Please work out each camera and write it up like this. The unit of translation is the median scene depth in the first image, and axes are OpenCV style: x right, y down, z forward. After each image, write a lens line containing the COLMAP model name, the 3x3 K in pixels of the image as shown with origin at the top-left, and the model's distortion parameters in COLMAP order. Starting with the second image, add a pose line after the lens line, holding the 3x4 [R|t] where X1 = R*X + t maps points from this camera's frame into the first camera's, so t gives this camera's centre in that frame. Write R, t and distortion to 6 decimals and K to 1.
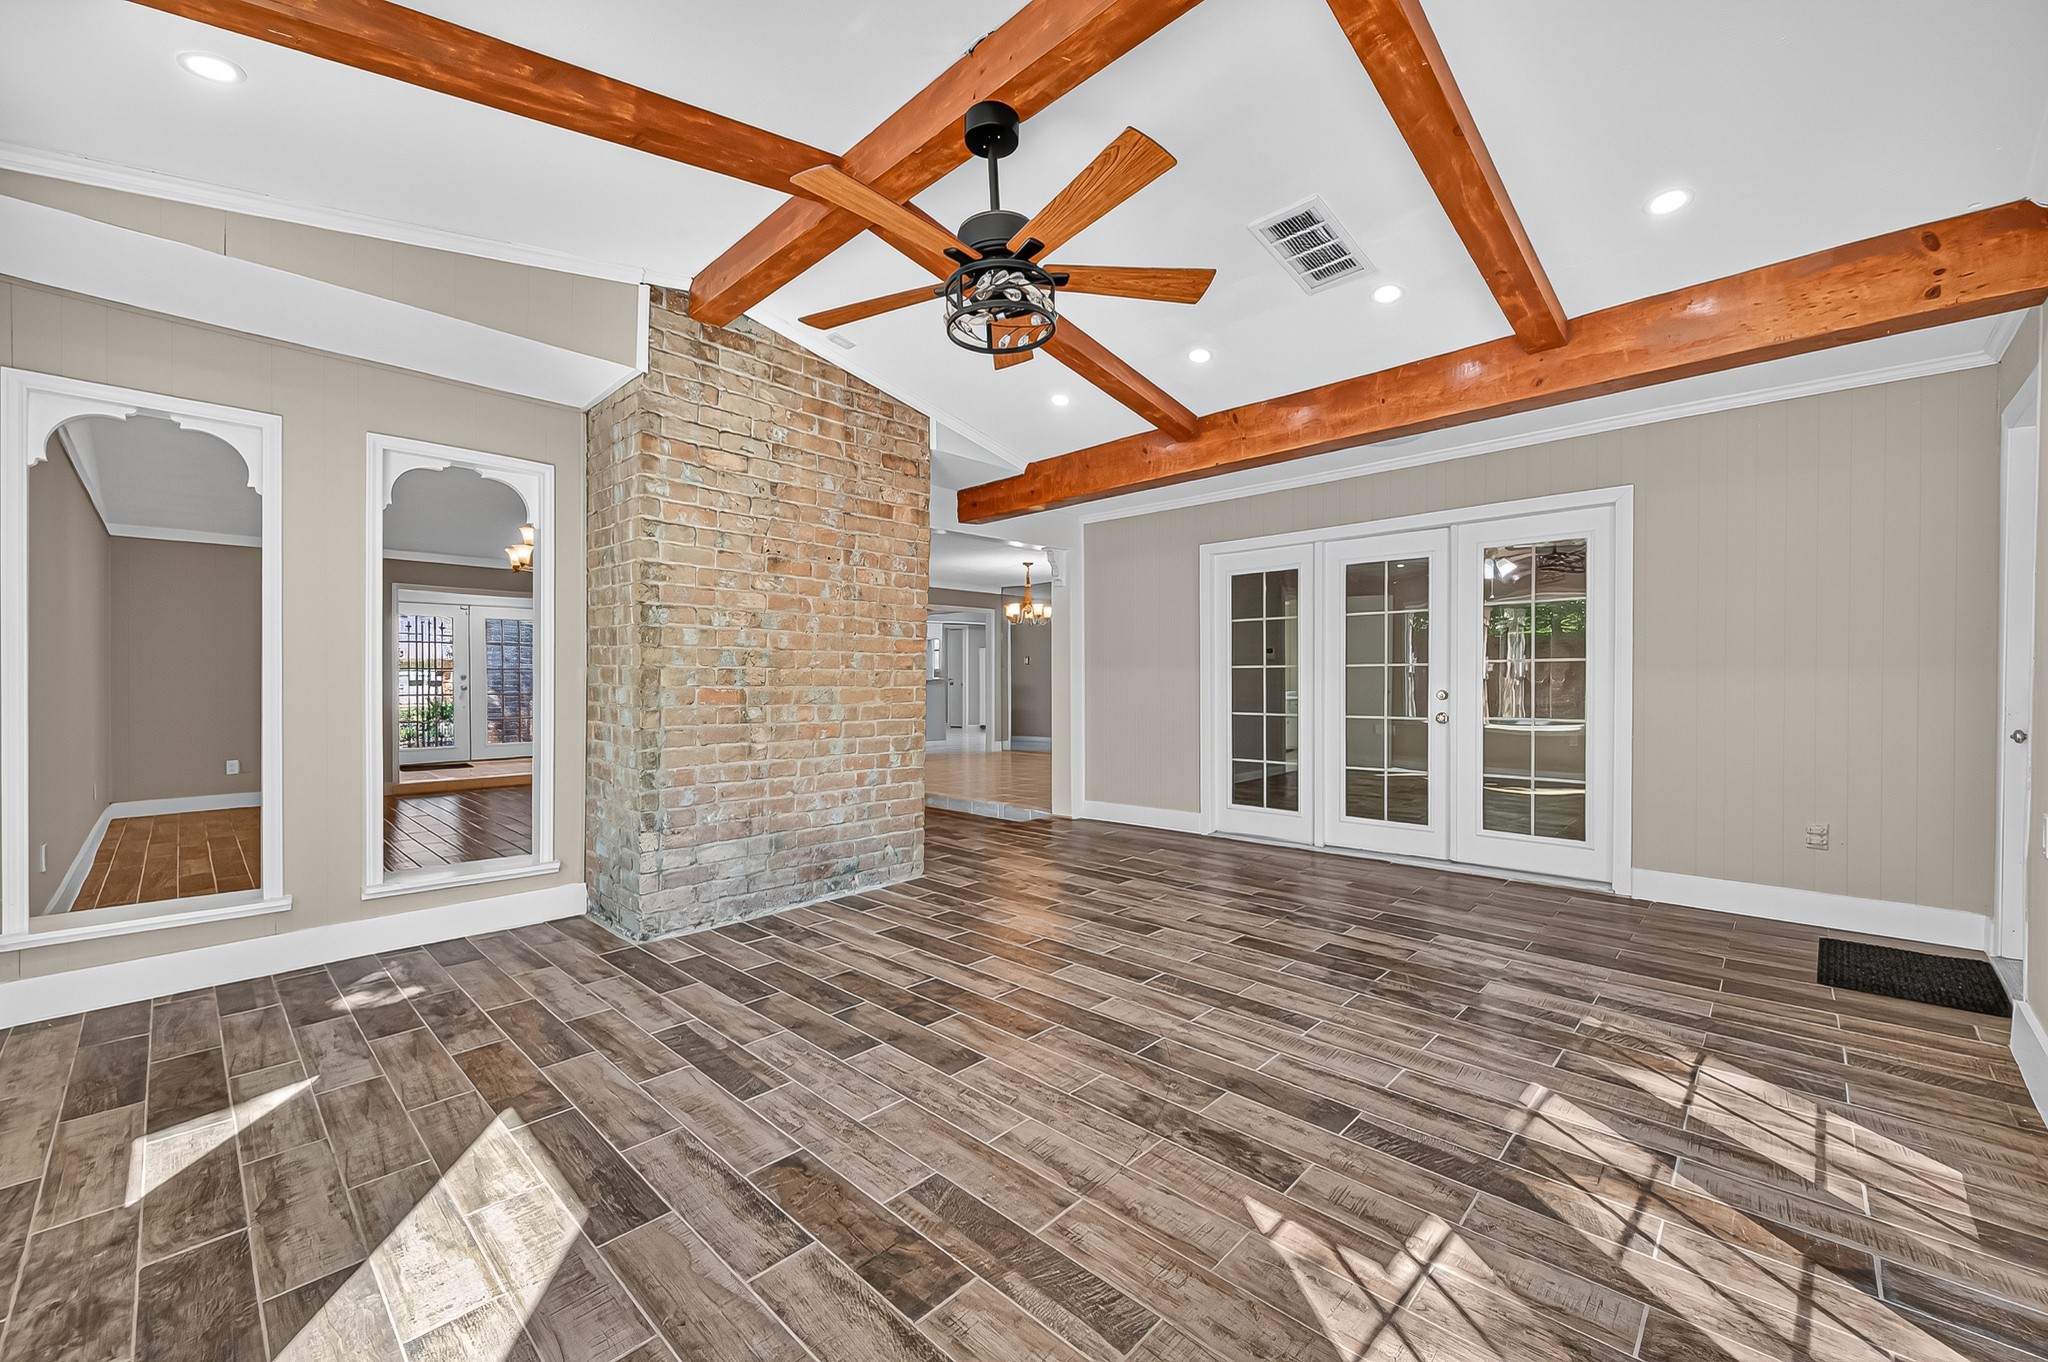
lens RADIAL K [[797.6, 0, 1024.1], [0, 797.6, 680.8], [0, 0, 1]] dist [0.007053, -0.000757]
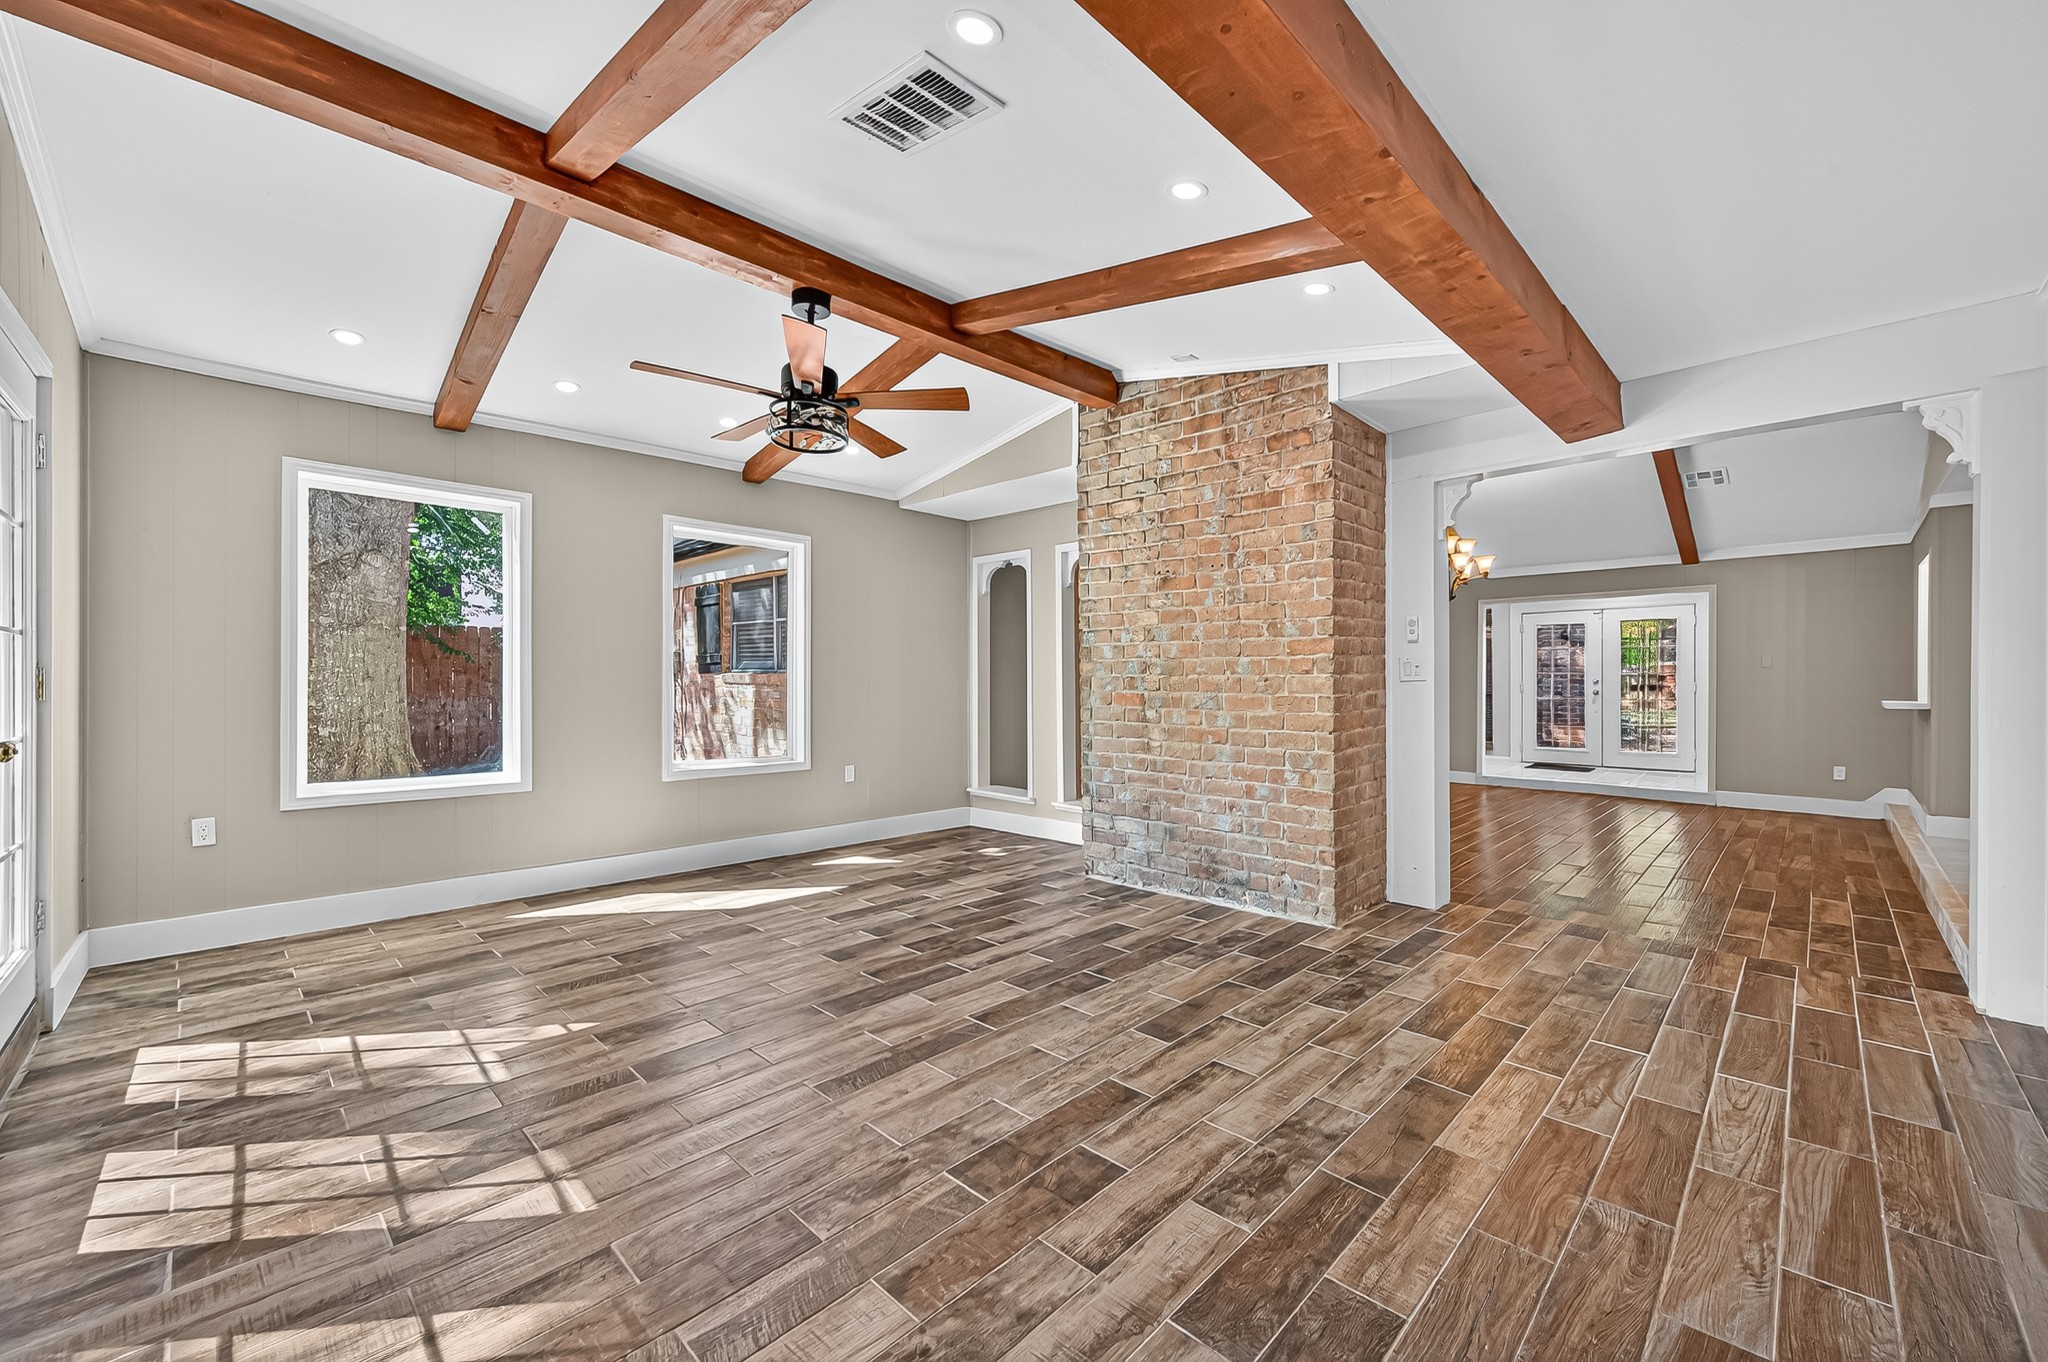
lens RADIAL K [[797.6, 0, 1033.8], [0, 797.6, 679.4], [0, 0, 1]] dist [0.007053, -0.000757]
pose [[0.001907, -0.004271, -0.999989, 0.866338], [-0.001515, 0.999990, -0.004274, -0.005543], [0.999997, 0.001524, 0.001900, 0.869134]]
